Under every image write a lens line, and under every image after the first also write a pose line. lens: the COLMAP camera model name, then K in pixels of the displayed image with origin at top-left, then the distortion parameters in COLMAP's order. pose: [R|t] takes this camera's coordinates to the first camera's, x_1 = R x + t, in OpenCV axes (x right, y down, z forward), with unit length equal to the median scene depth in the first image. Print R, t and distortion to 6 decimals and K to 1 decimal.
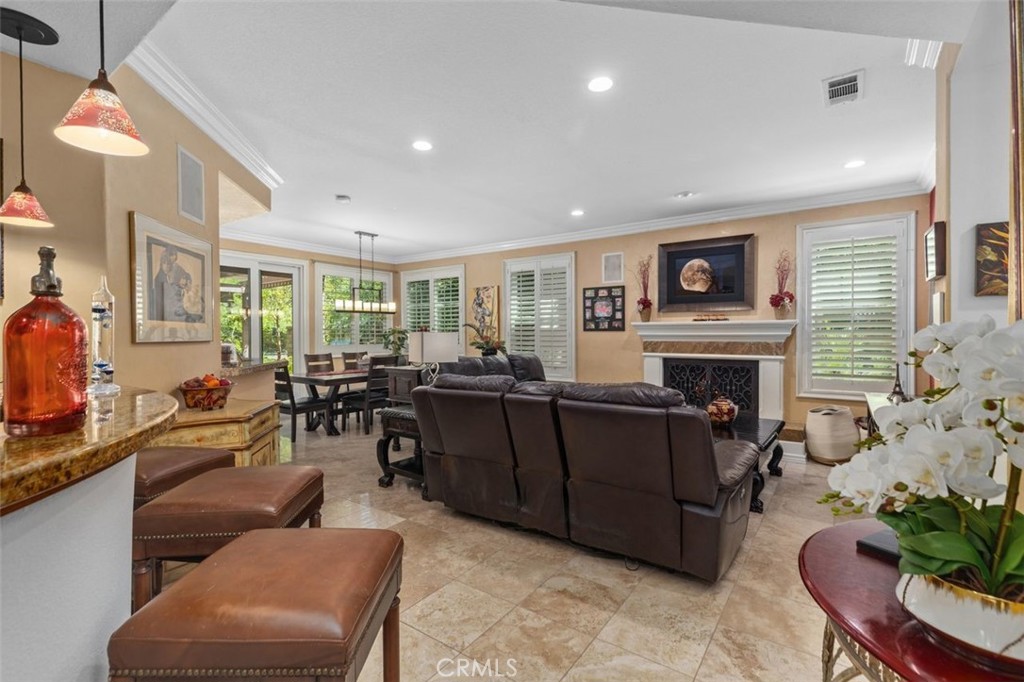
lens RADIAL K [[468.0, 0, 517.6], [0, 468.0, 336.2], [0, 0, 1]] dist [-0.000075, -0.001241]
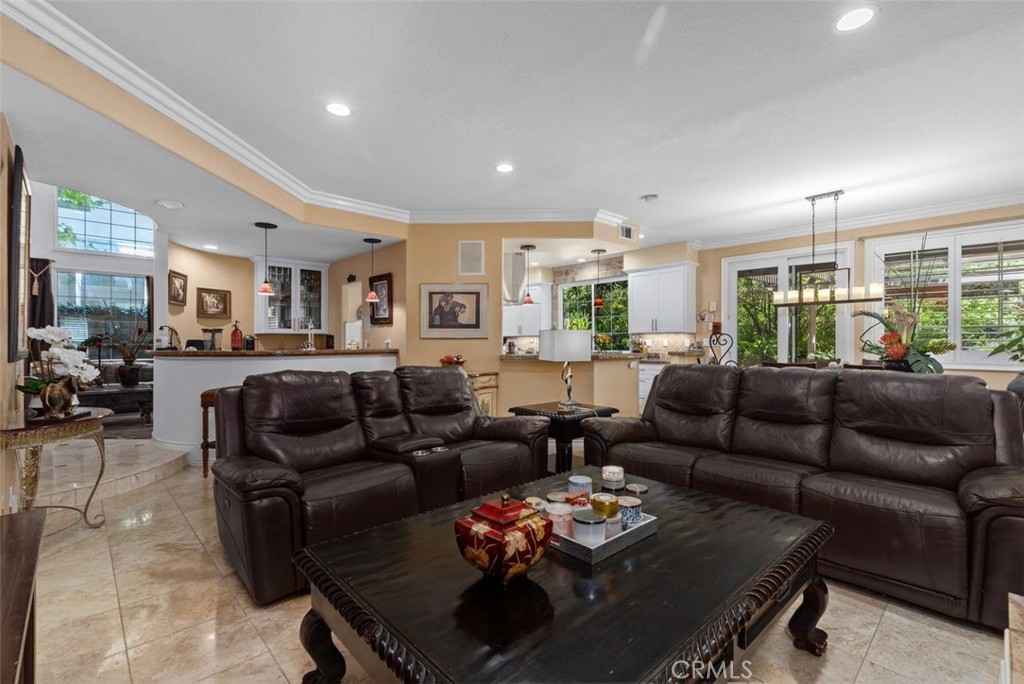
lens RADIAL K [[468.0, 0, 516.5], [0, 468.0, 343.7], [0, 0, 1]] dist [-0.000075, -0.001241]
pose [[-0.206780, 0.010476, -0.978331, 0.979559], [-0.001431, 0.999938, 0.011010, 0.009895], [0.978387, 0.003677, -0.206752, 1.361275]]
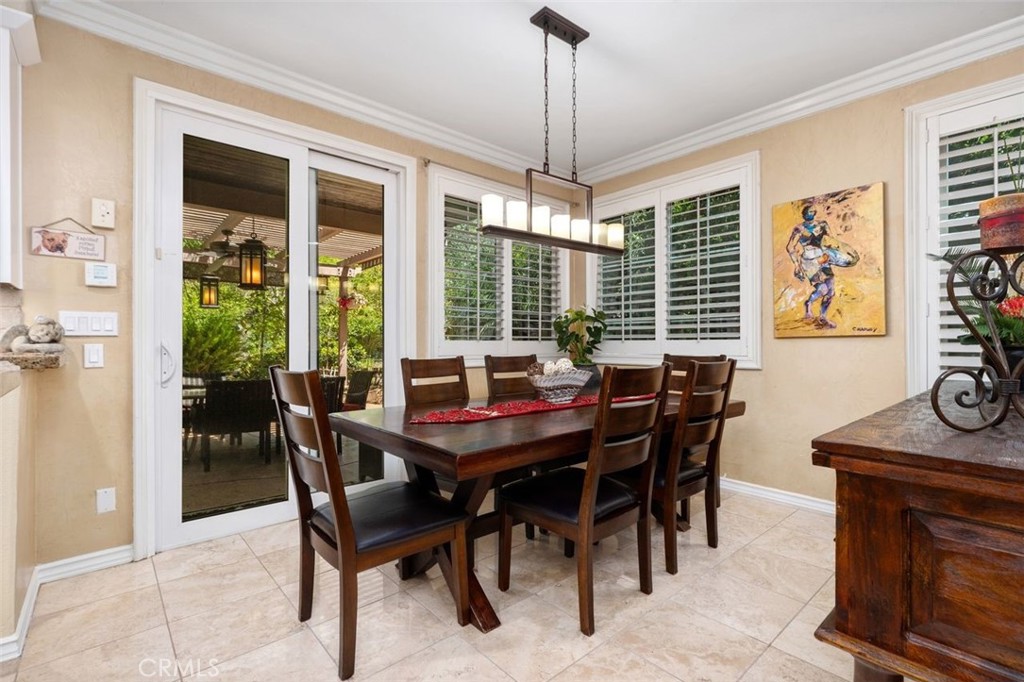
lens RADIAL K [[468.0, 0, 516.2], [0, 468.0, 339.1], [0, 0, 1]] dist [-0.000075, -0.001241]
pose [[0.973794, 0.004479, -0.227389, -0.539071], [-0.006646, 0.999940, -0.008764, 0.050215], [0.227336, 0.010046, 0.973764, 1.266462]]
